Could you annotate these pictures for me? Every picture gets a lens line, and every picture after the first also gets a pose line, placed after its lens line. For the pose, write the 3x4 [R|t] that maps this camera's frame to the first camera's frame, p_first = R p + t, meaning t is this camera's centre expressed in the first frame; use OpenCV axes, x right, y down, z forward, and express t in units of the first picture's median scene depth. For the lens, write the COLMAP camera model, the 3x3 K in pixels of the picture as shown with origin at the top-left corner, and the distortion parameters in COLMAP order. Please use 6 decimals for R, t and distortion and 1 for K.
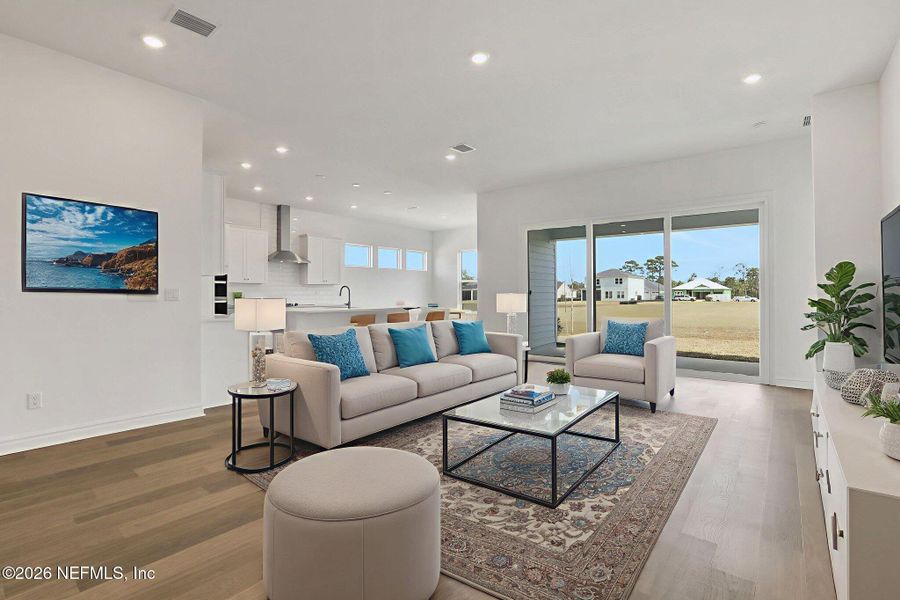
lens RADIAL K [[424.8, 0, 450.6], [0, 424.8, 296.2], [0, 0, 1]] dist [-0.018148, 0.000677]
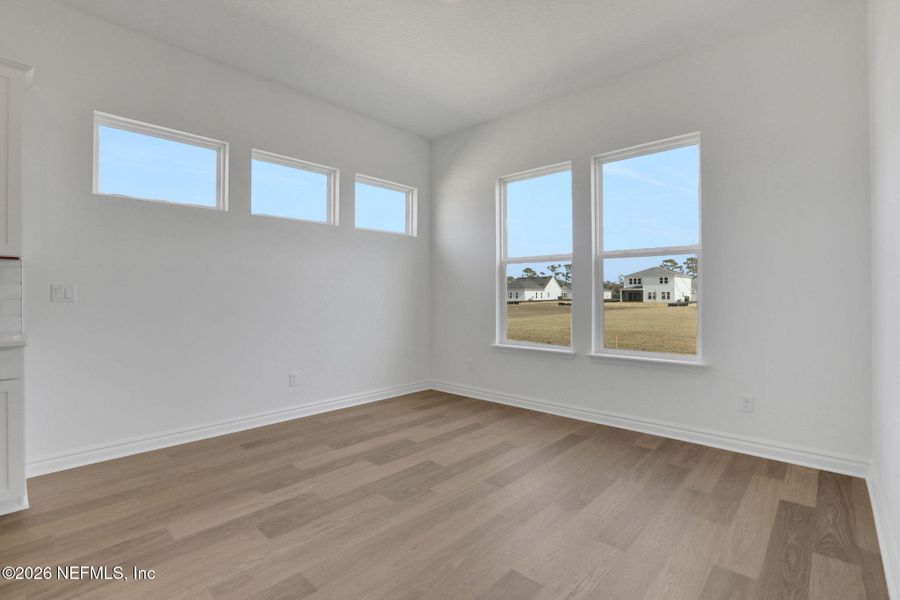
lens RADIAL K [[424.8, 0, 450.6], [0, 424.8, 296.2], [0, 0, 1]] dist [-0.018148, 0.000677]
pose [[0.998034, 0.002442, -0.062634, 0.000682], [-0.002483, 0.999997, -0.000578, -0.004490], [0.062633, 0.000732, 0.998036, 0.660547]]
